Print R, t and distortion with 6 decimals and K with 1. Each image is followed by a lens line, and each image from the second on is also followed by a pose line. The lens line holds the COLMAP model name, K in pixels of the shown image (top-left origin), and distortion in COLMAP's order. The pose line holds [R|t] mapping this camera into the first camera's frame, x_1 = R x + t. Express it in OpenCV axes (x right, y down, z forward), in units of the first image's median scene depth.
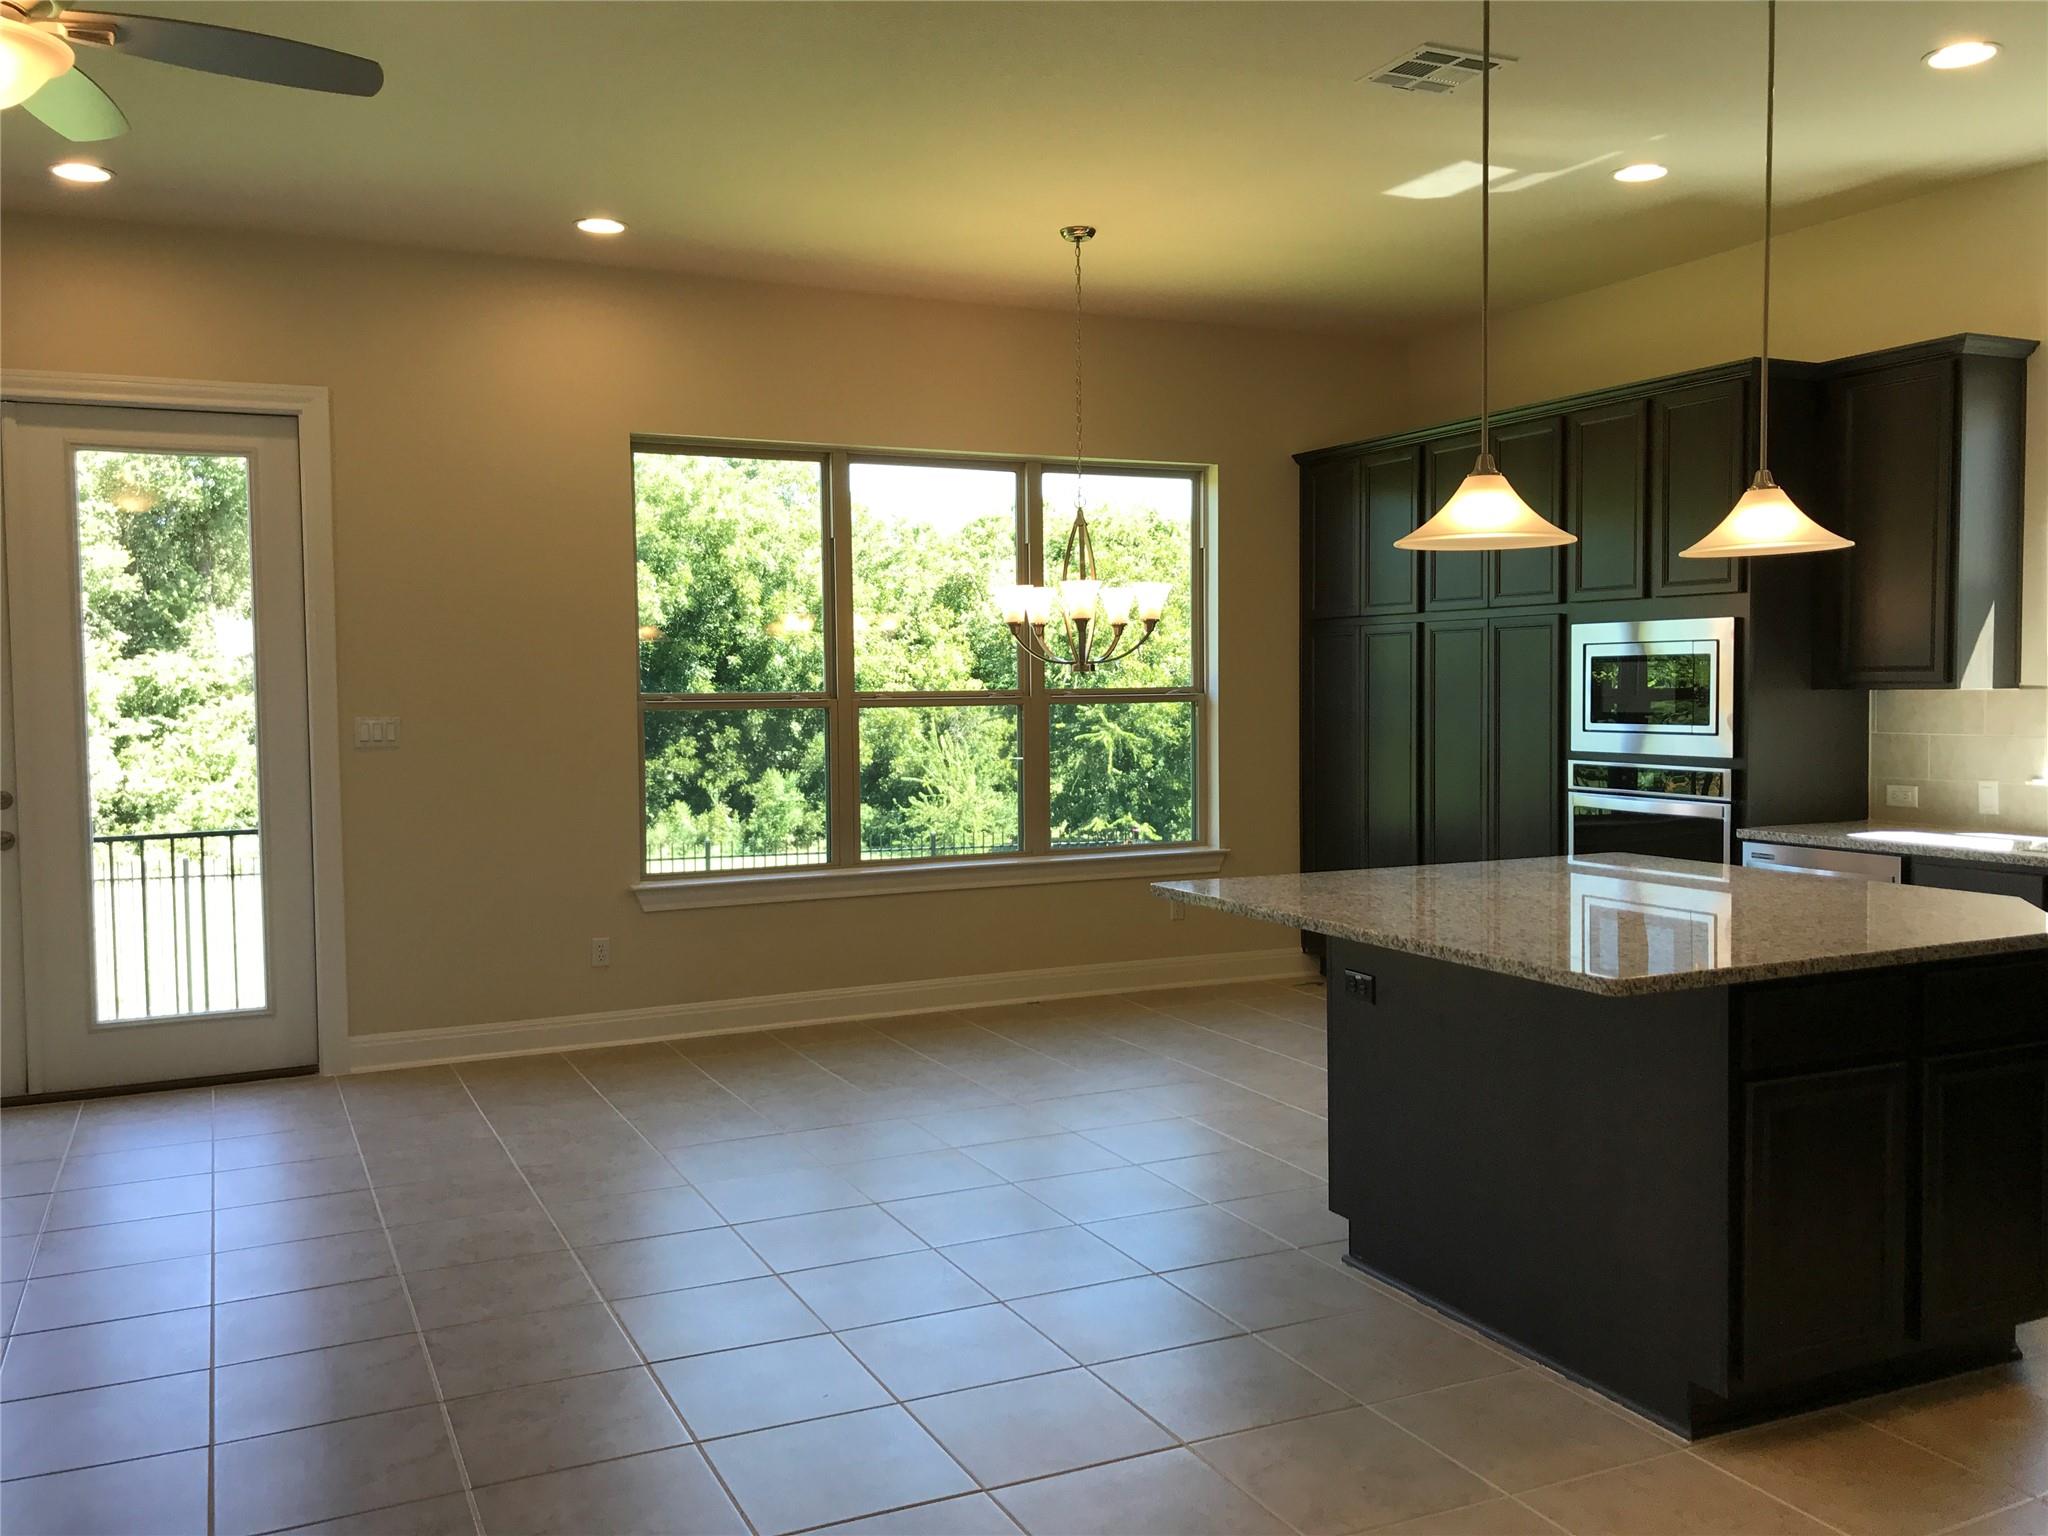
lens RADIAL K [[1683.0, 0, 1012.6], [0, 1683.0, 772.8], [0, 0, 1]] dist [0.046908, -0.074337]
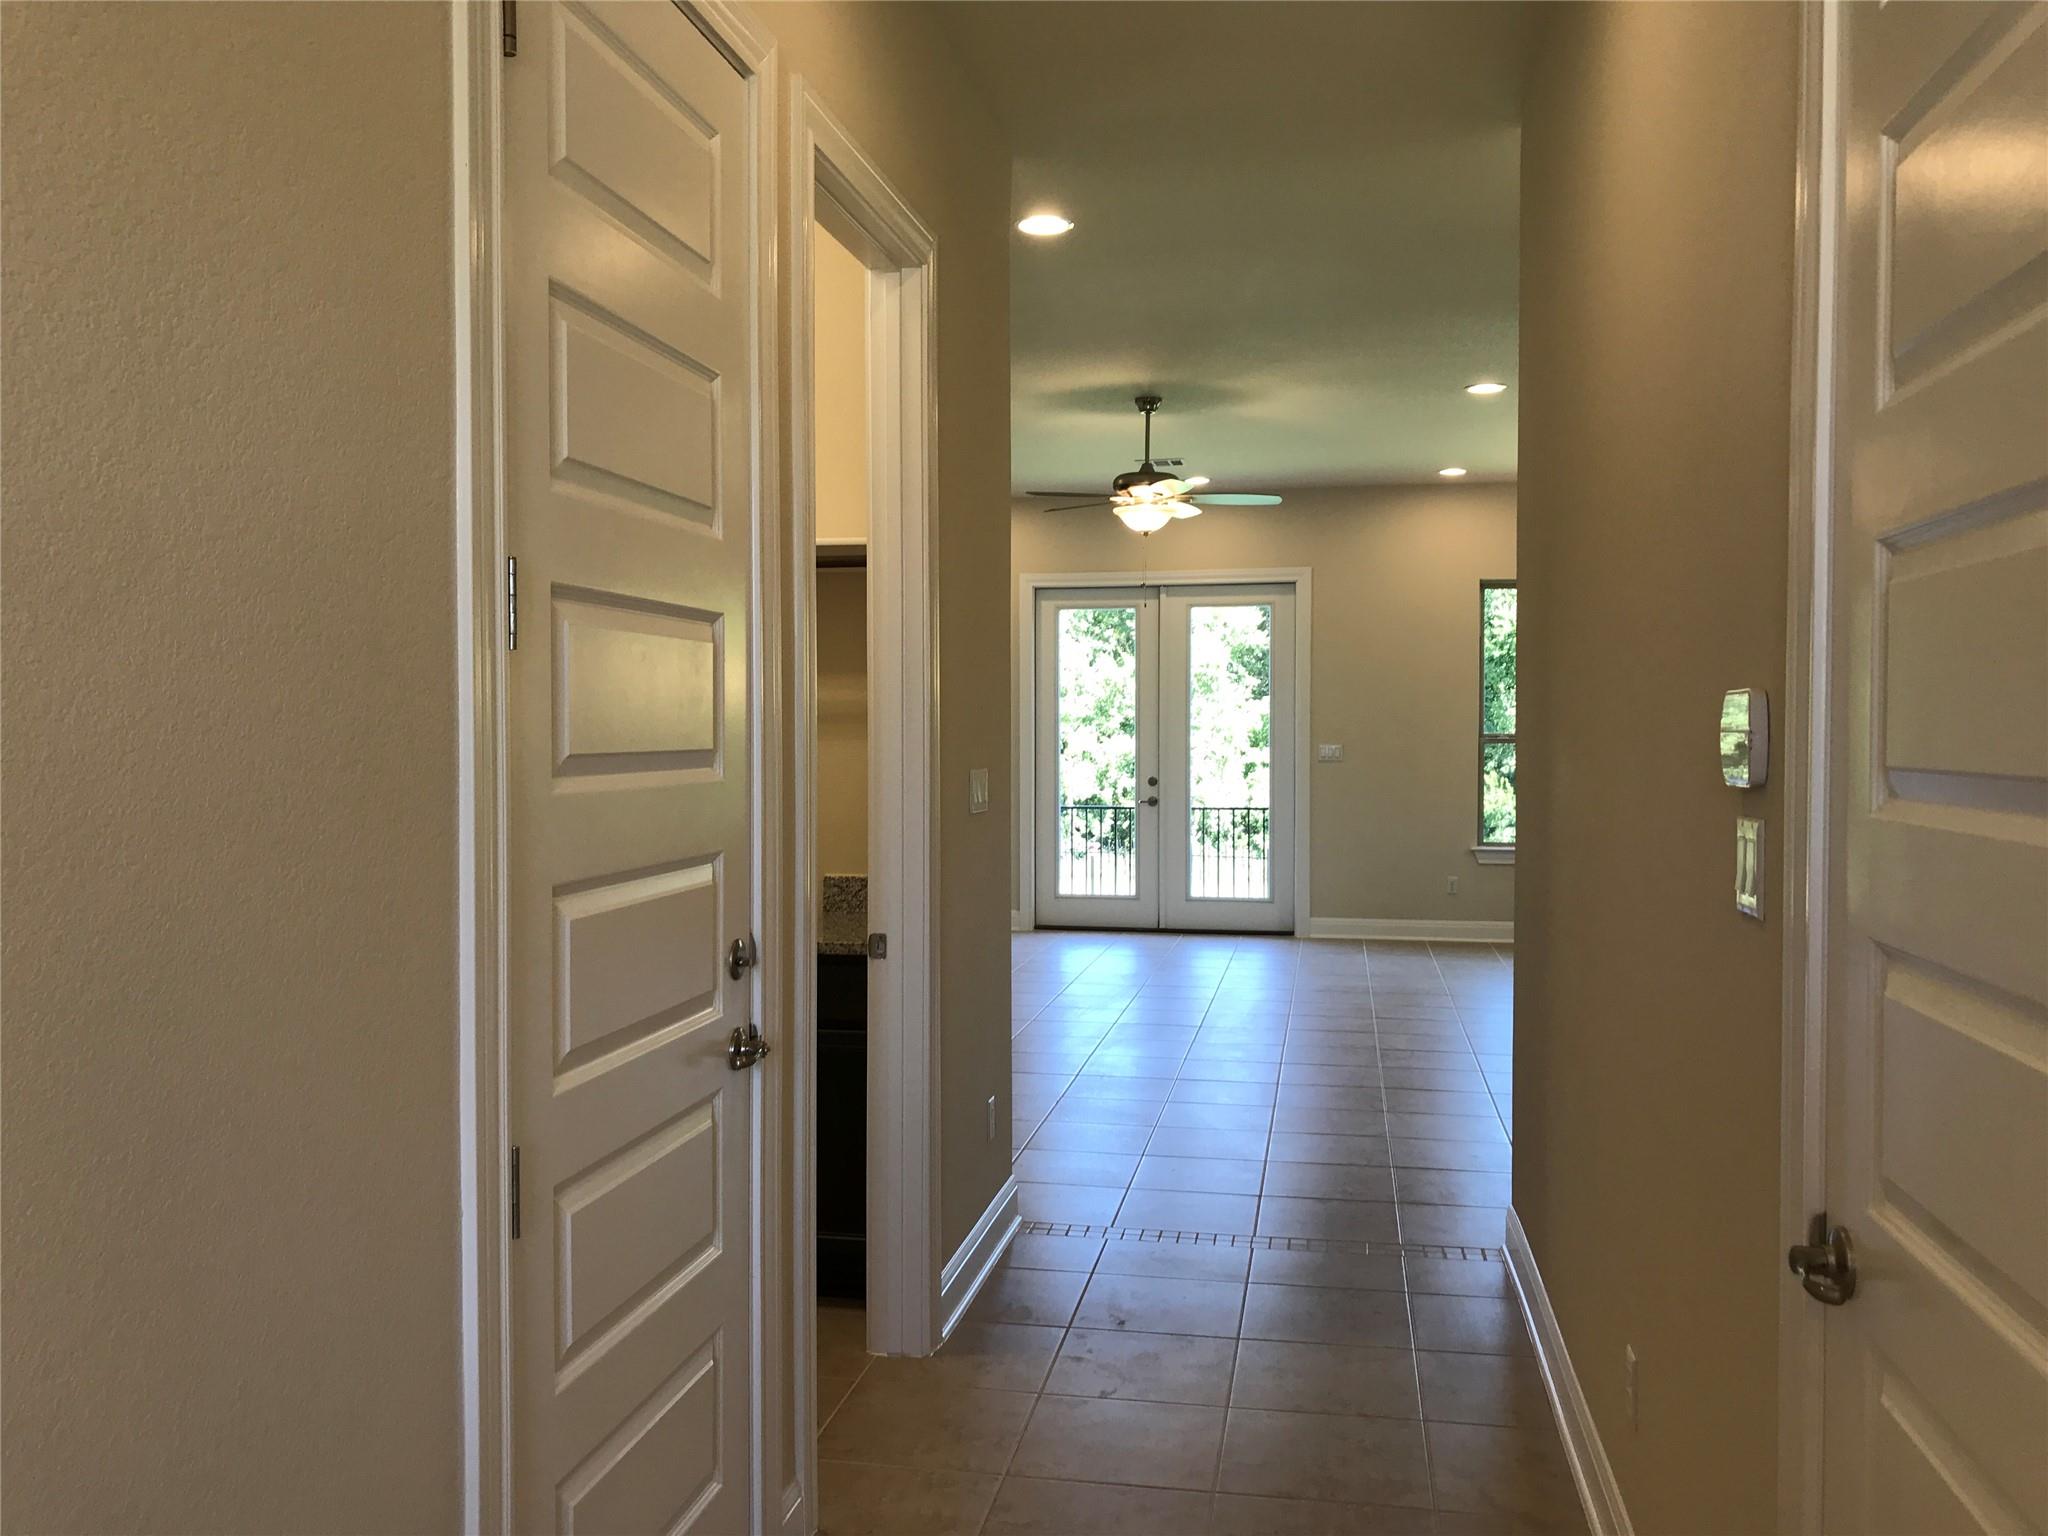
lens RADIAL K [[1683.0, 0, 1014.8], [0, 1683.0, 781.7], [0, 0, 1]] dist [0.046908, -0.074337]
pose [[0.808553, 0.030138, -0.587651, 0.425693], [-0.039960, 0.999194, -0.003737, 0.028371], [0.587065, 0.026504, 0.809106, -0.682401]]
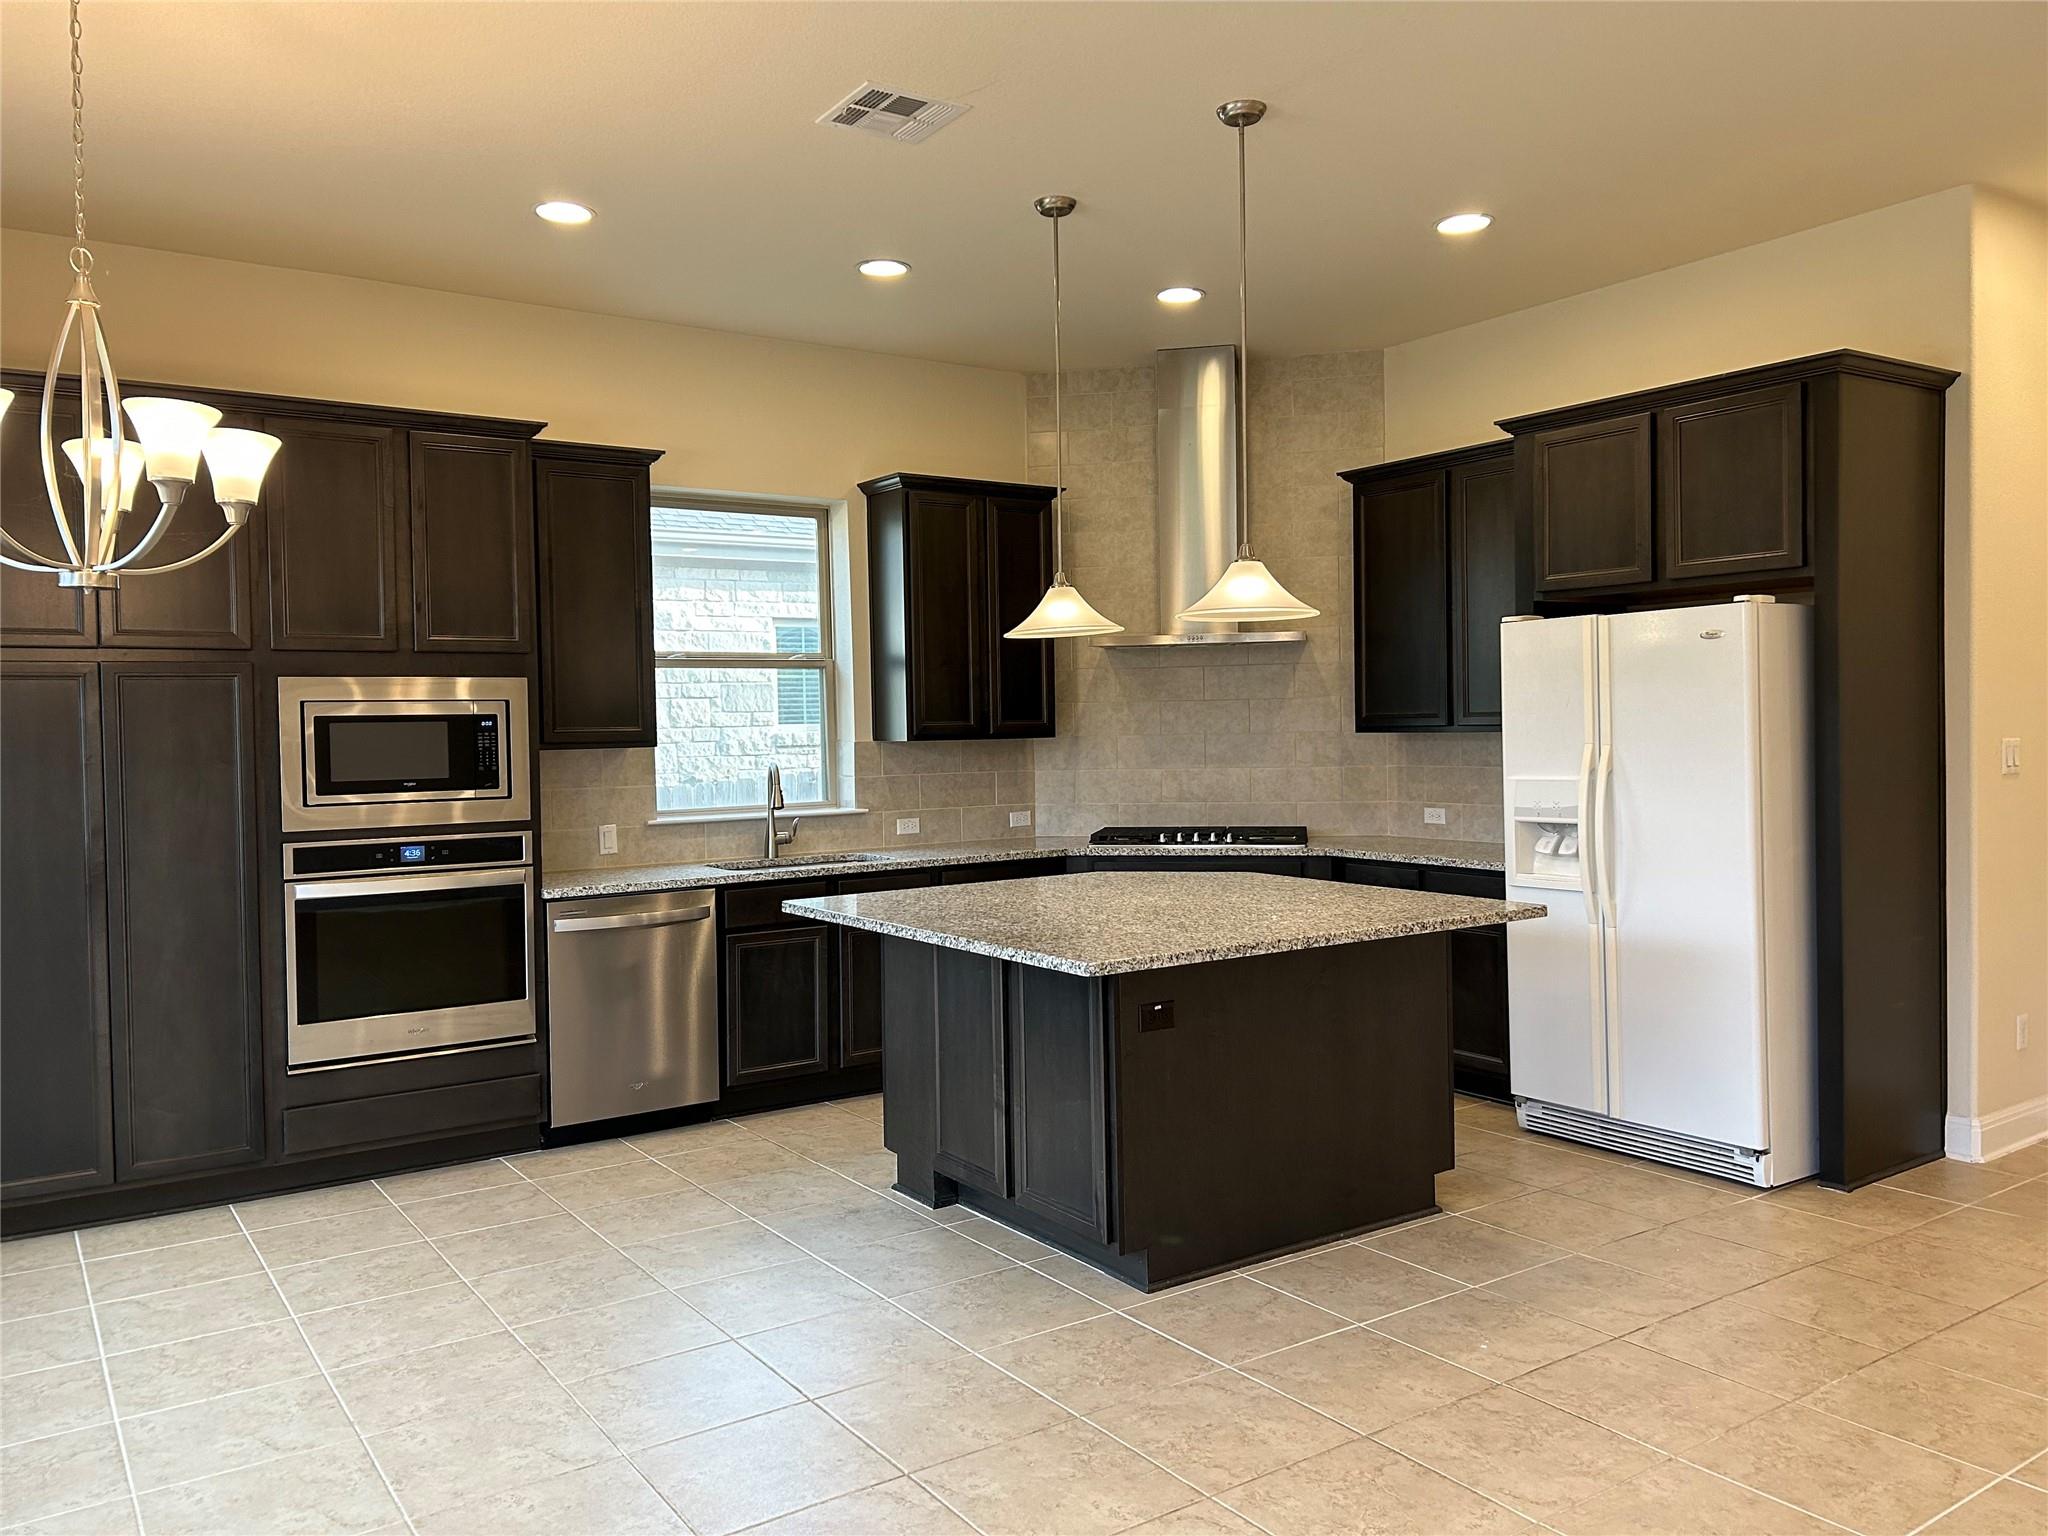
lens RADIAL K [[1529.5, 0, 1030.2], [0, 1529.5, 754.4], [0, 0, 1]] dist [0.061762, -0.074478]
pose [[-0.159040, -0.007881, 0.987241, -0.467750], [0.072785, 0.997153, 0.019685, -0.039739], [-0.984585, 0.074987, -0.158014, 0.783050]]
